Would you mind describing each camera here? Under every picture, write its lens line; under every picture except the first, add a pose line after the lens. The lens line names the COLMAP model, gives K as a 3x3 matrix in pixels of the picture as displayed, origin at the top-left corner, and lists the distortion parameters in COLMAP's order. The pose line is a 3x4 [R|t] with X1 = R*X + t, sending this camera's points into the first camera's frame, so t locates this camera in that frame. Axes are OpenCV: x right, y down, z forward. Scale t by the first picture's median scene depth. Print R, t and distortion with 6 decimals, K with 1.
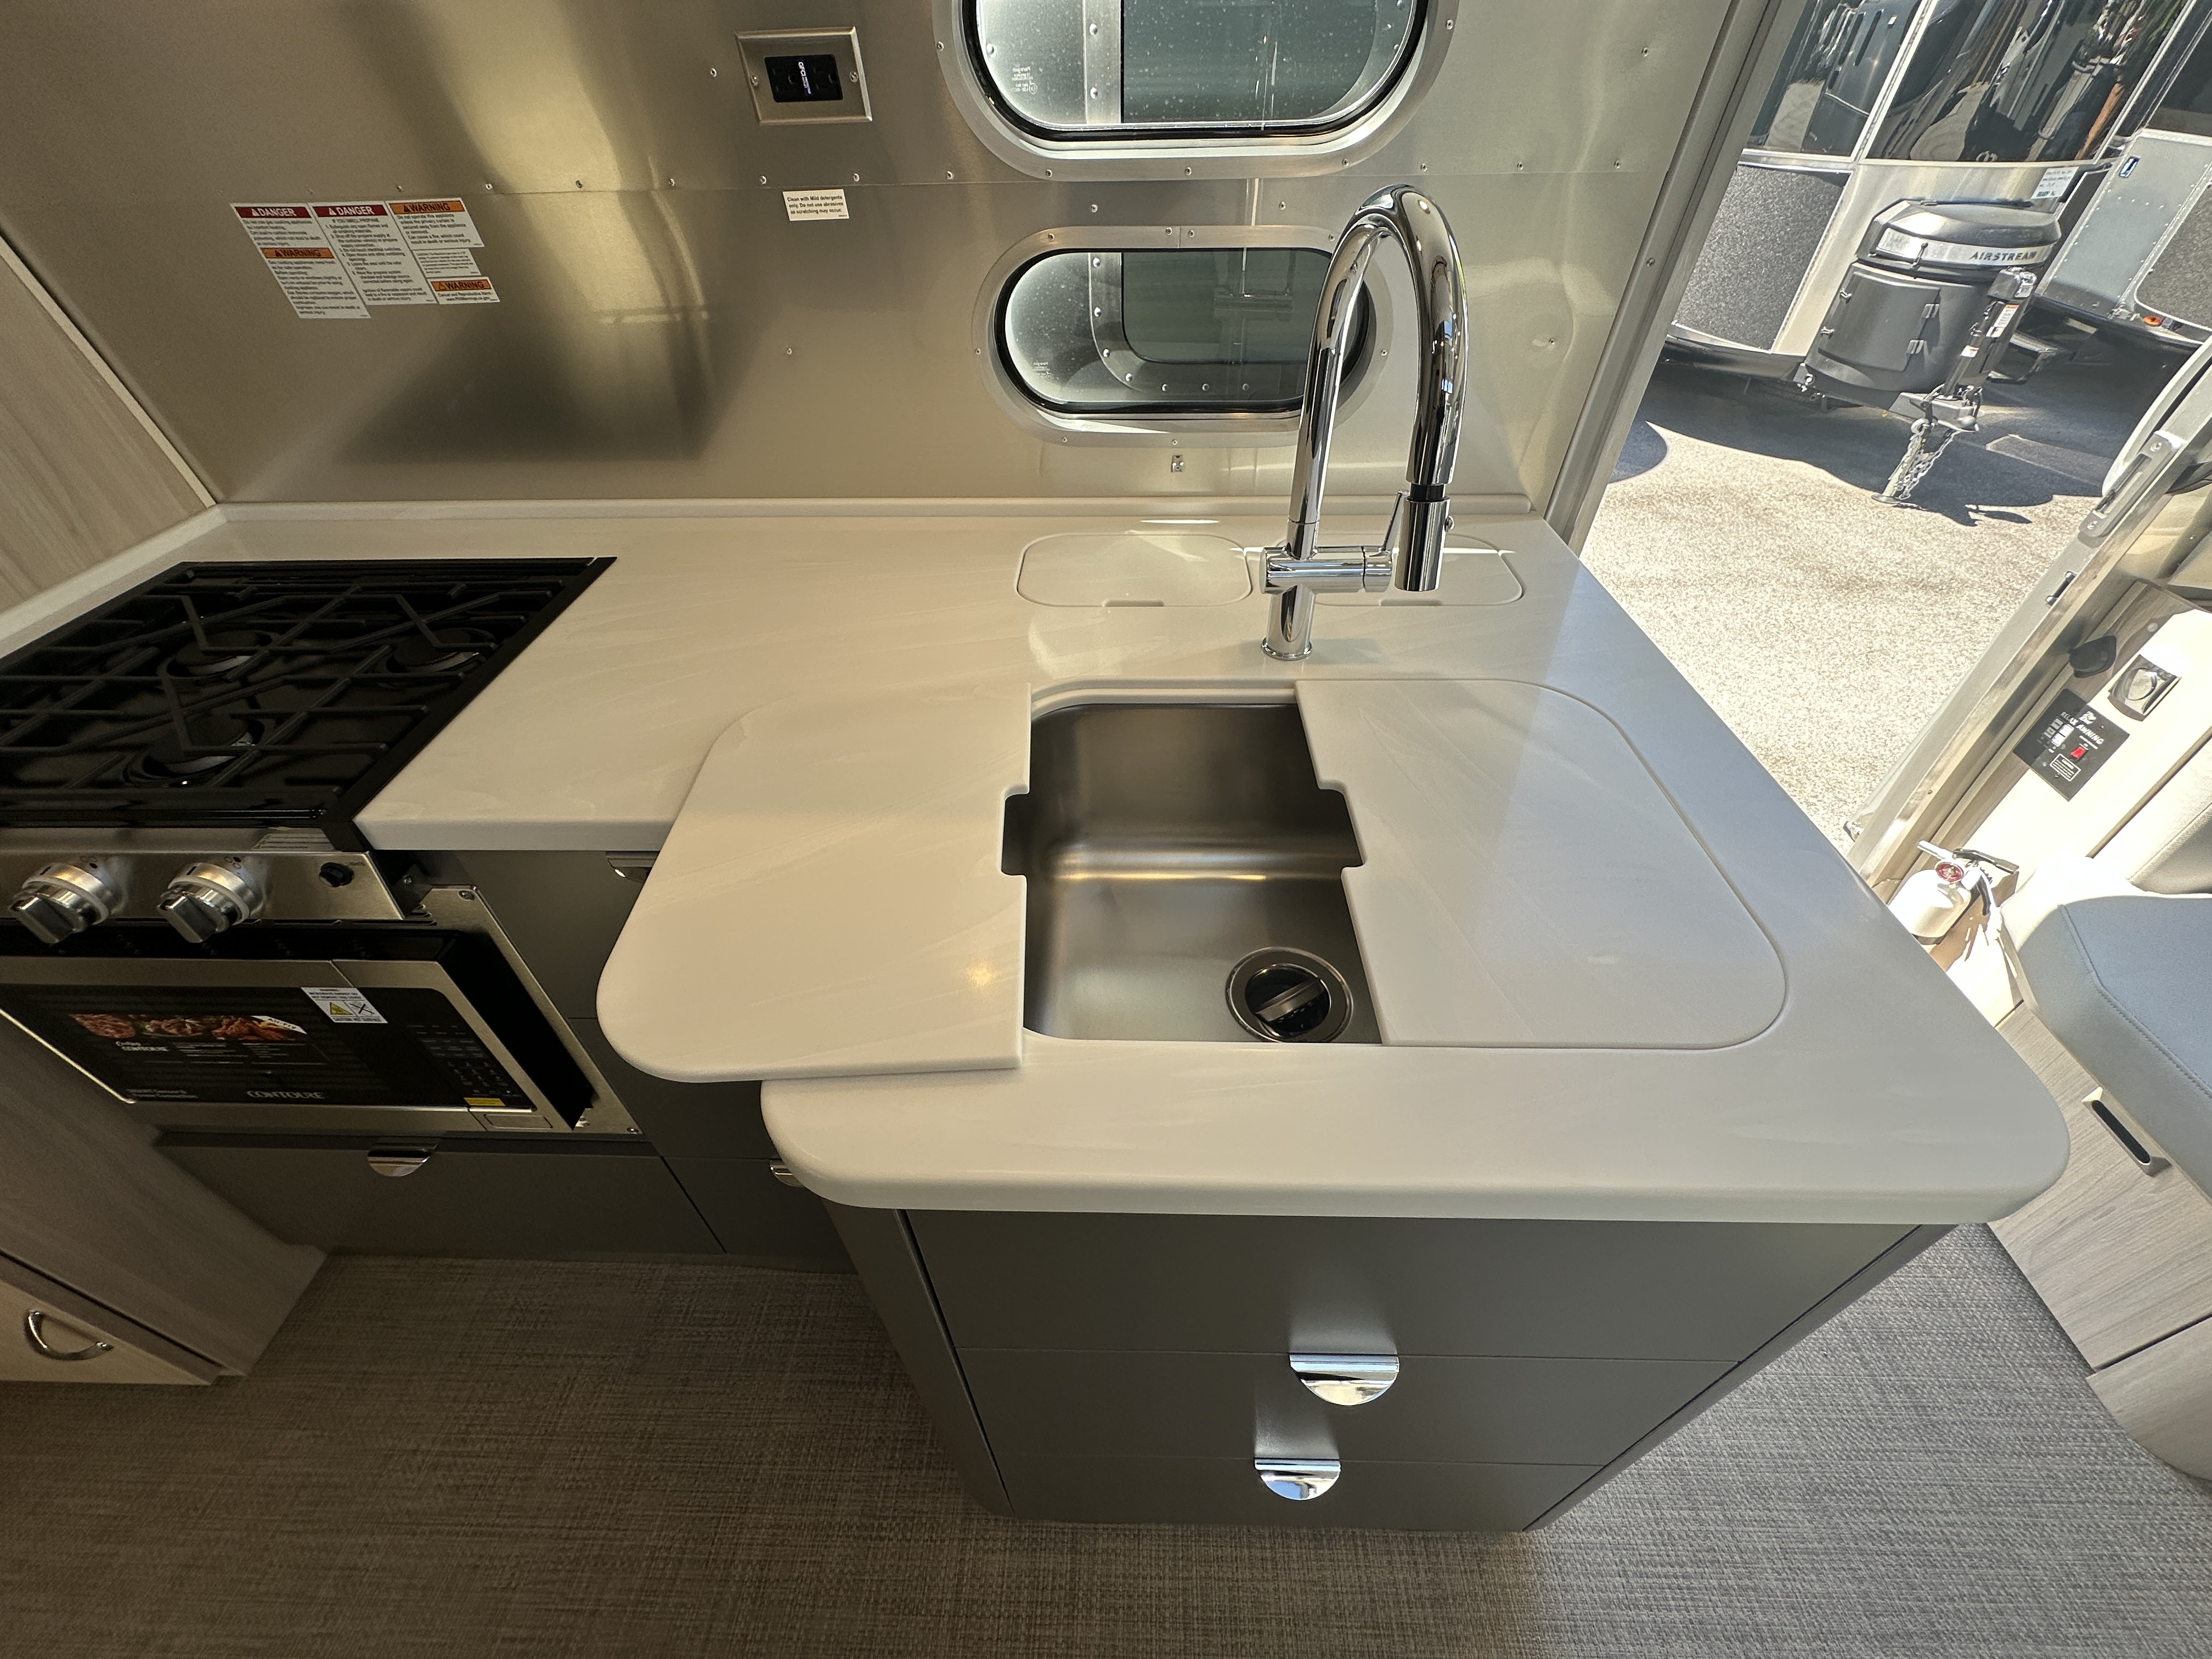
lens RADIAL K [[884.4, 0, 1107.1], [0, 884.4, 831.6], [0, 0, 1]] dist [-0.009722, 0.003663]
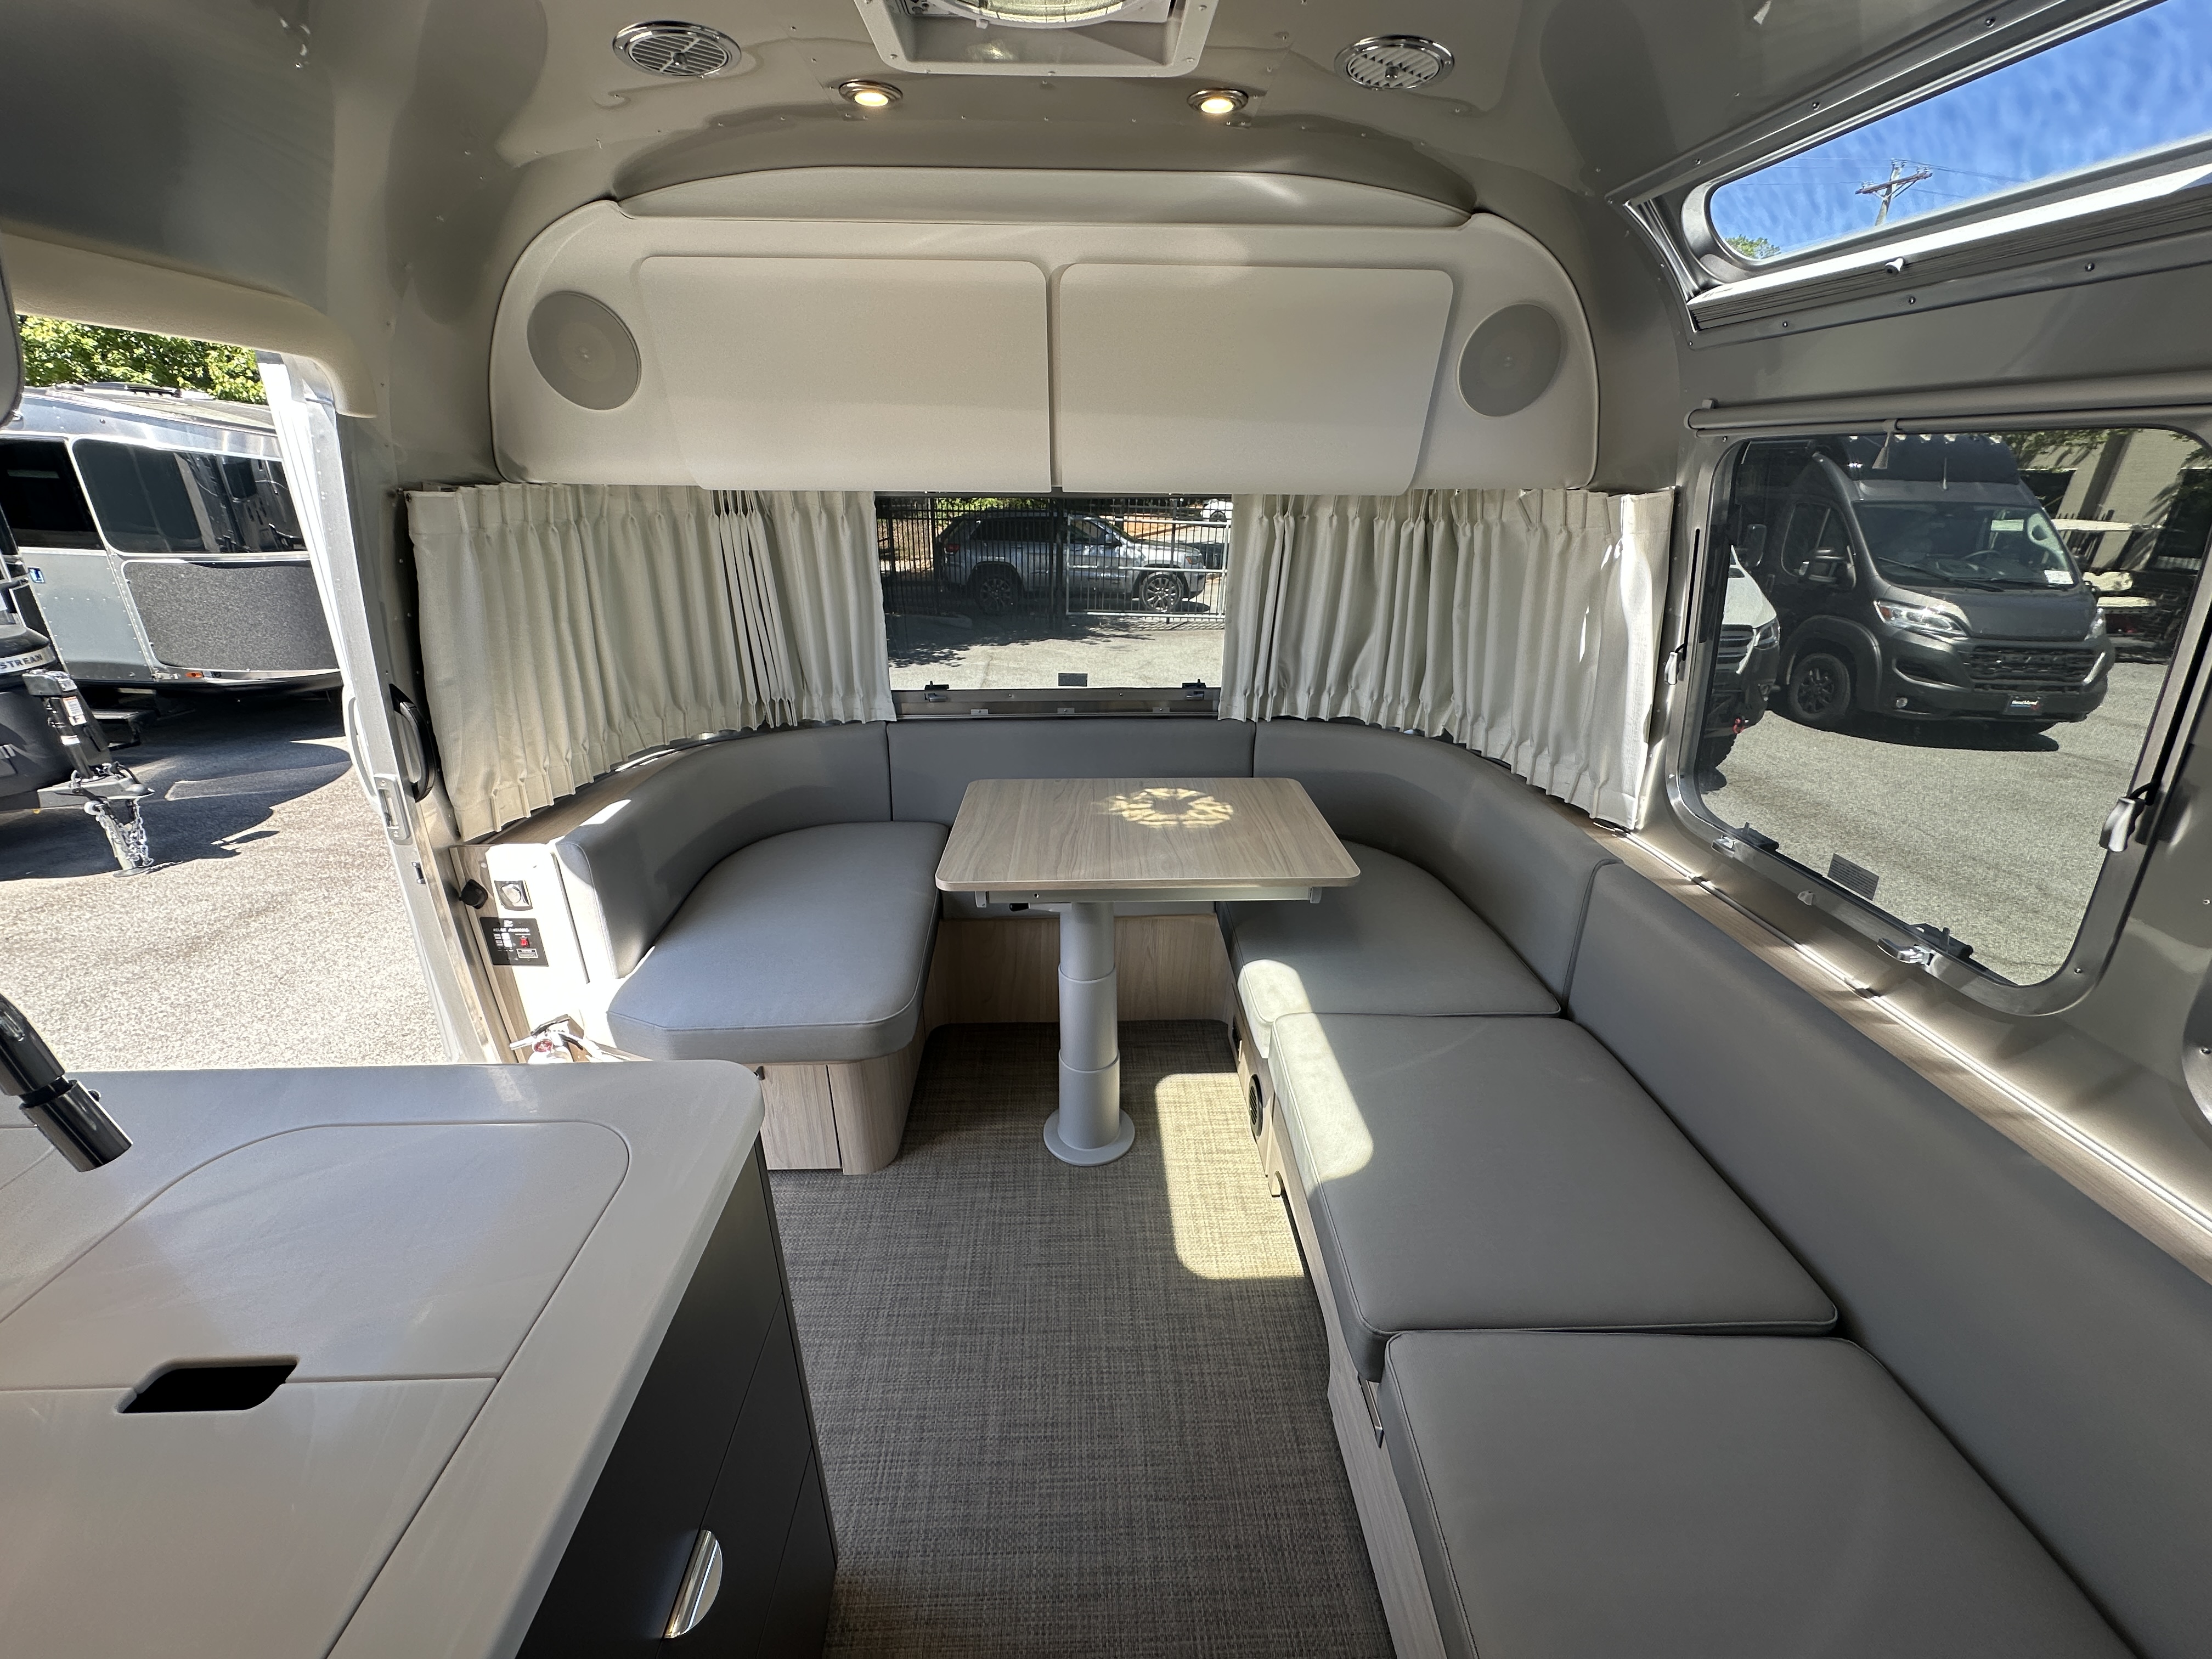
lens RADIAL K [[880.8, 0, 1106.0], [0, 880.8, 829.5], [0, 0, 1]] dist [-0.002047, 0.000564]
pose [[-0.058871, -0.371577, 0.926534, -0.255166], [0.655922, 0.685271, 0.316497, -0.048471], [-0.752530, 0.626366, 0.203383, -0.155330]]
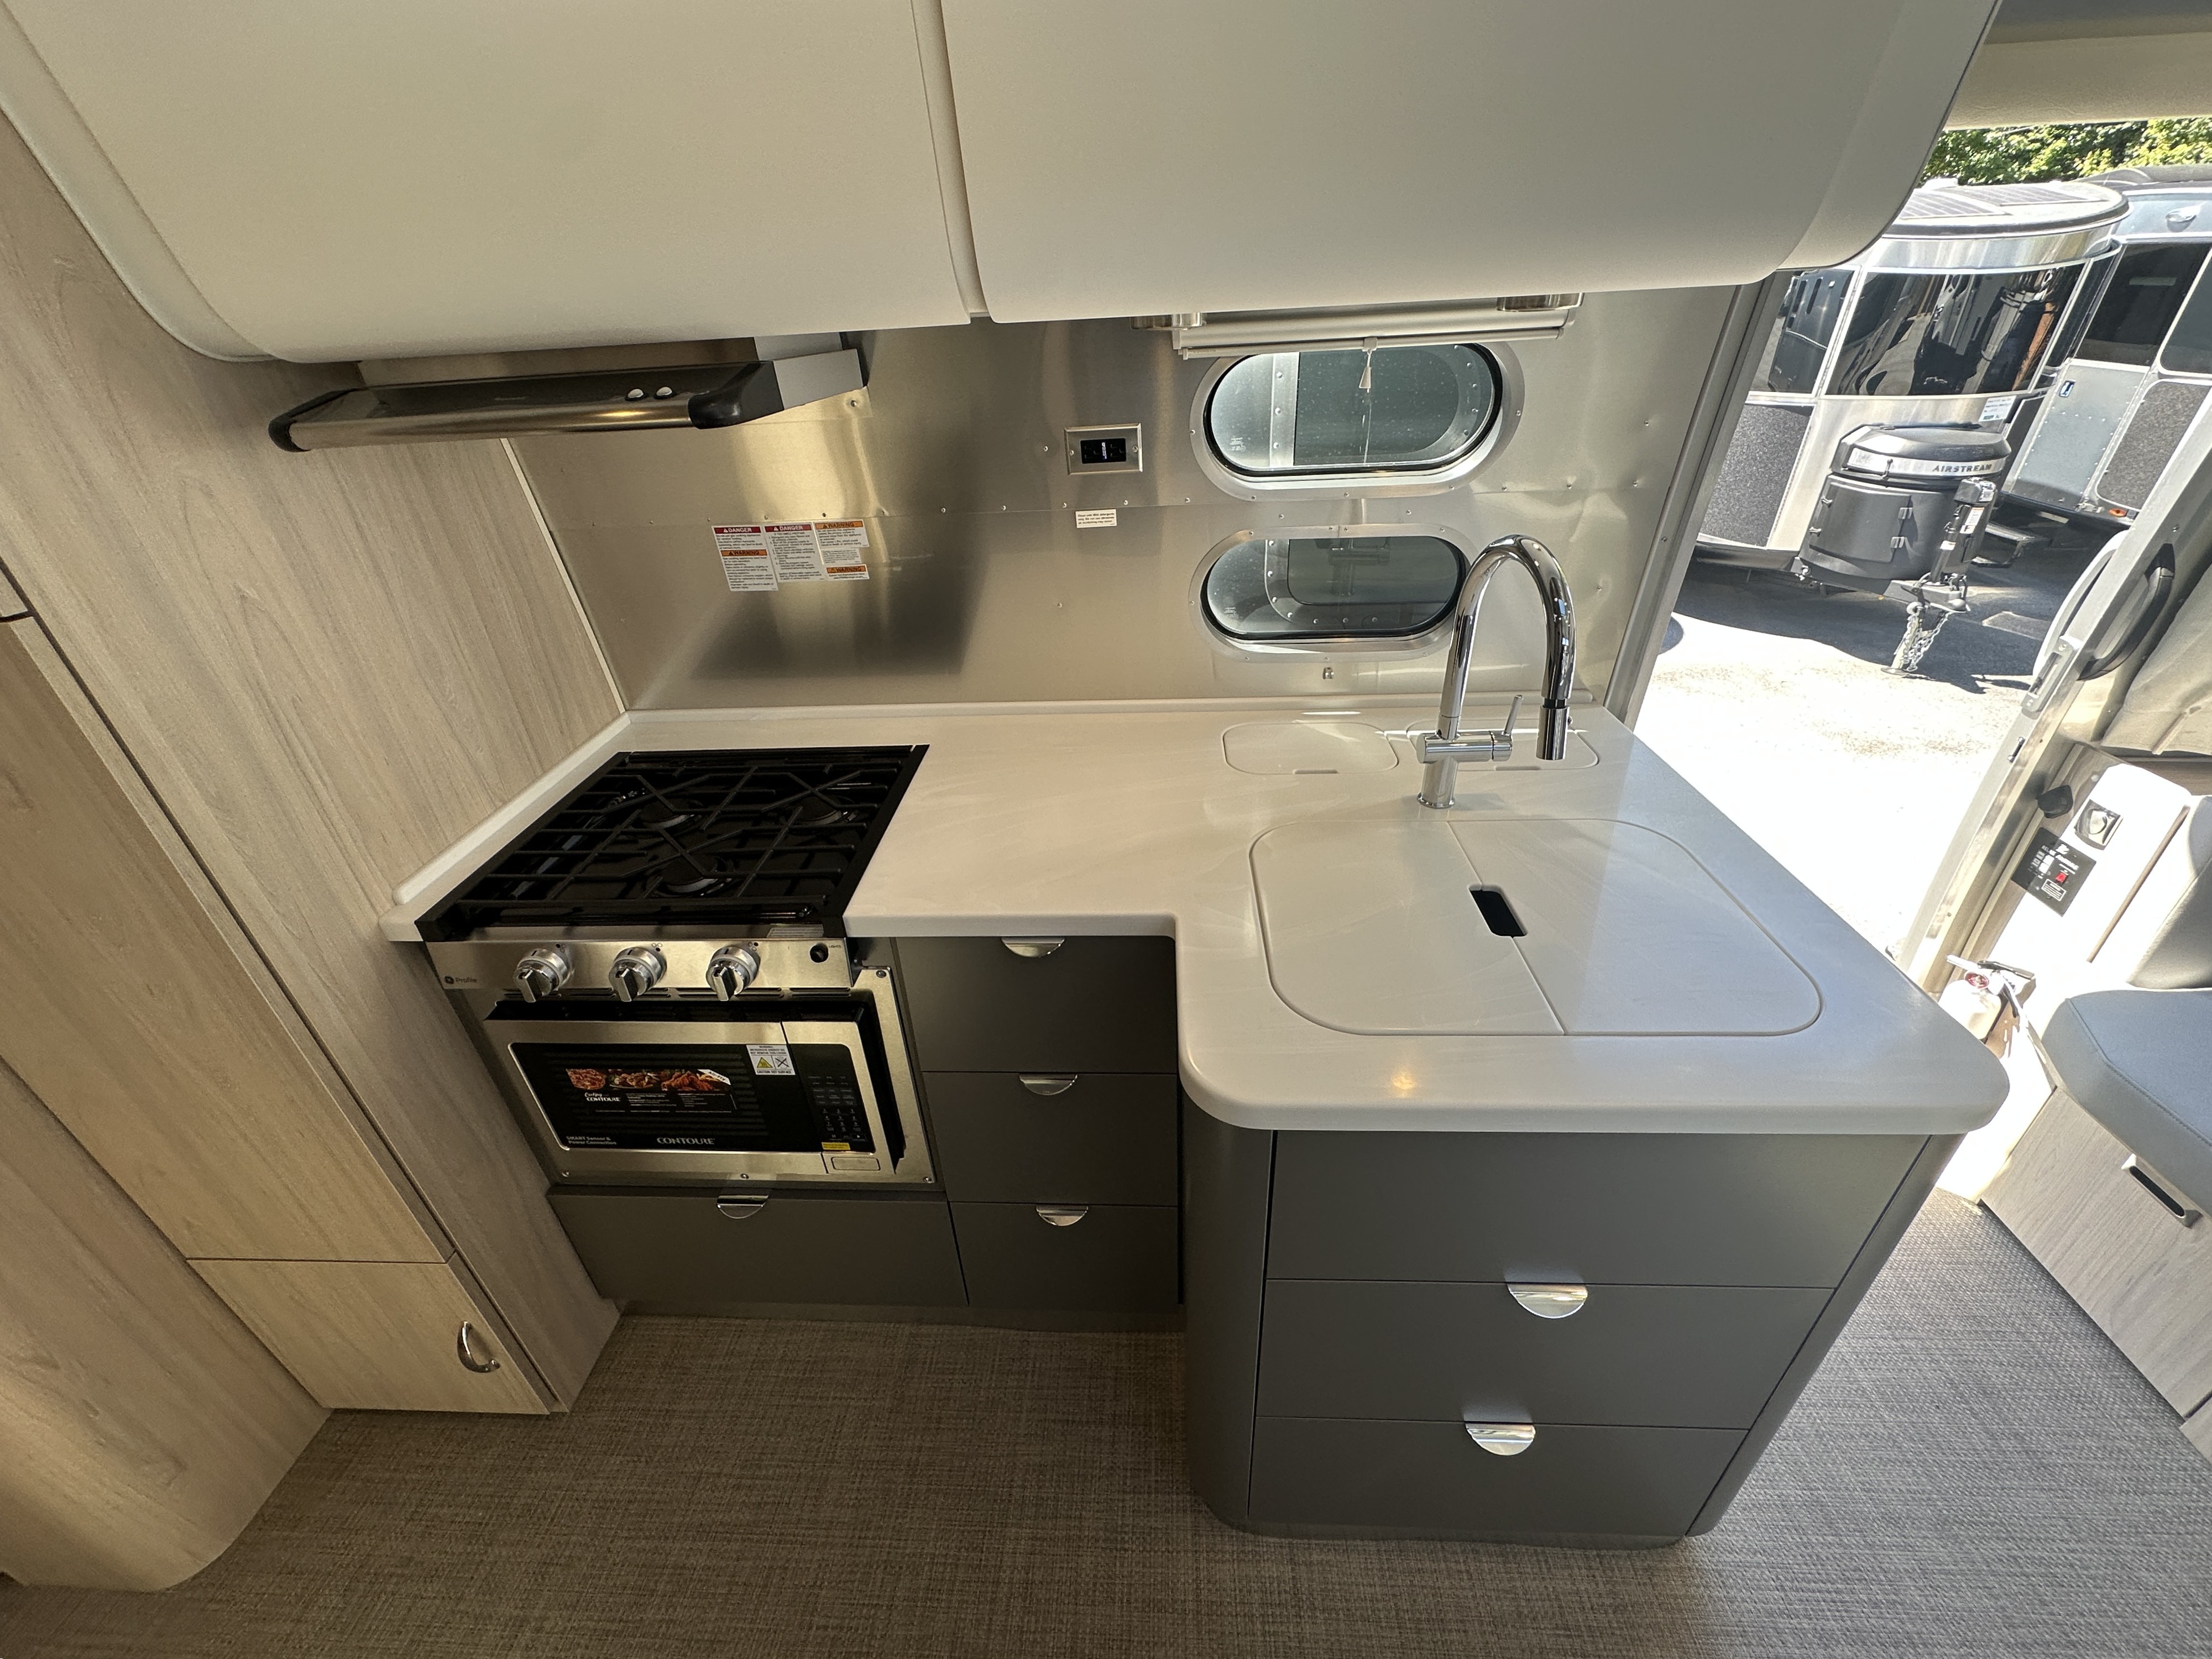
lens RADIAL K [[887.9, 0, 1108.5], [0, 887.9, 830.4], [0, 0, 1]] dist [-0.003271, 0.000937]
pose [[0.999302, -0.011925, -0.035410, -0.198693], [0.004940, 0.981551, -0.191135, 0.079907], [0.037036, 0.190826, 0.980925, -0.297293]]
